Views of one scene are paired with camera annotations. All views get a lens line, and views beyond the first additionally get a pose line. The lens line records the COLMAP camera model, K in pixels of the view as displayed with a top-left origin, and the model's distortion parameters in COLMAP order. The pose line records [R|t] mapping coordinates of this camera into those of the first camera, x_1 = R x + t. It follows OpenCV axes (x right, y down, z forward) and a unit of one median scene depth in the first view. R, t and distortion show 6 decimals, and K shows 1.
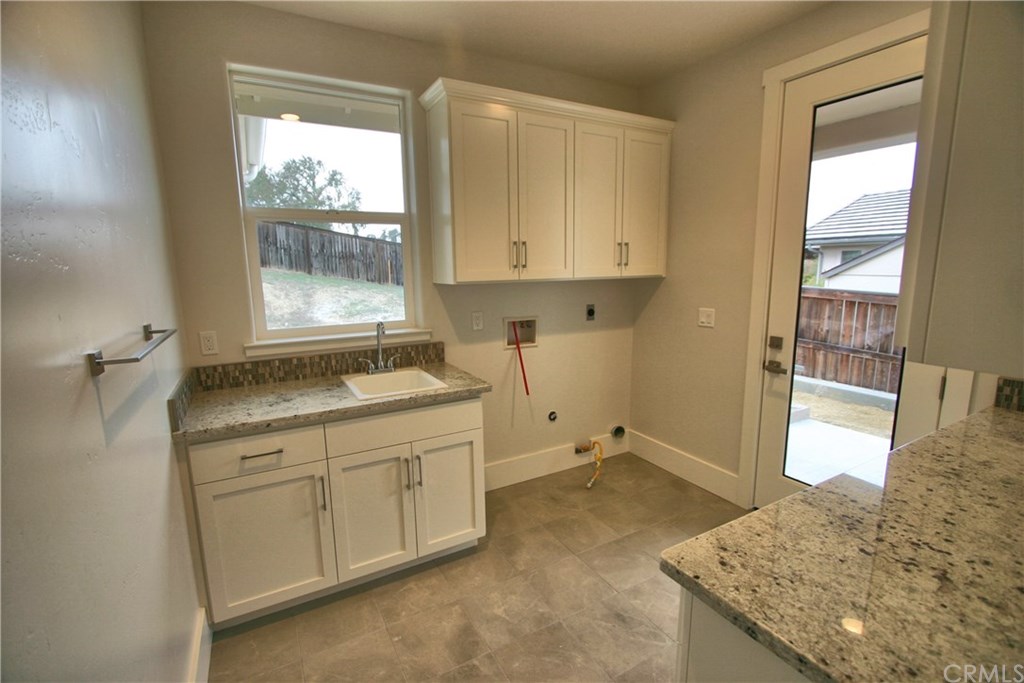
lens RADIAL K [[460.5, 0, 504.3], [0, 460.5, 345.9], [0, 0, 1]] dist [-0.013348, 0.001825]
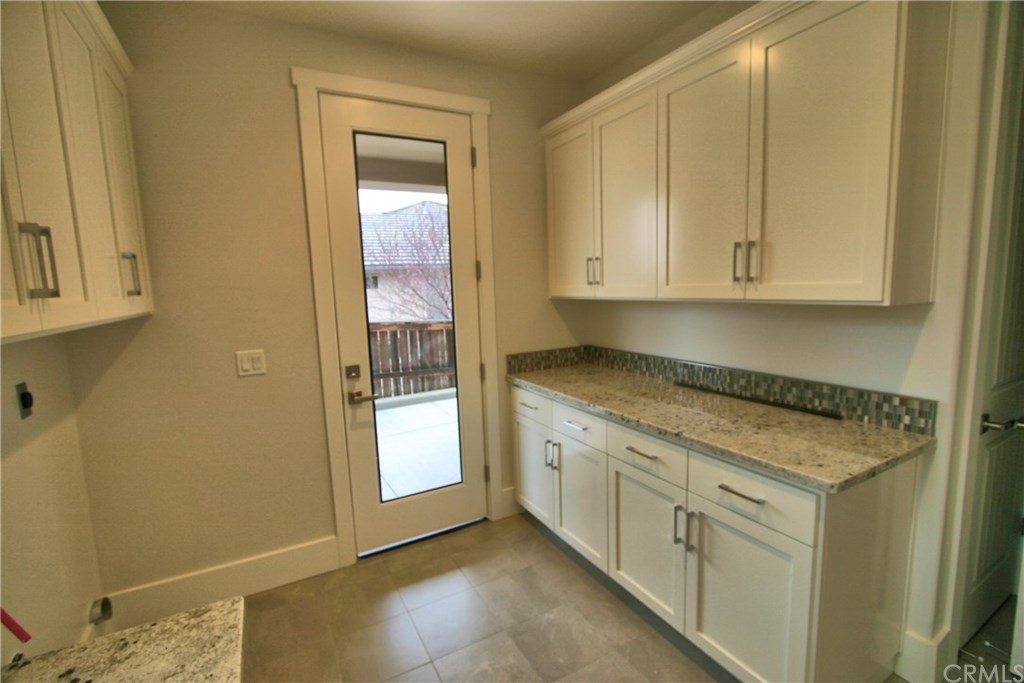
lens RADIAL K [[460.5, 0, 504.8], [0, 460.5, 337.8], [0, 0, 1]] dist [-0.013348, 0.001825]
pose [[-0.031523, -0.103655, 0.994114, -0.375629], [0.195858, 0.974685, 0.107840, -0.125626], [-0.980126, 0.198104, -0.010423, 0.742094]]
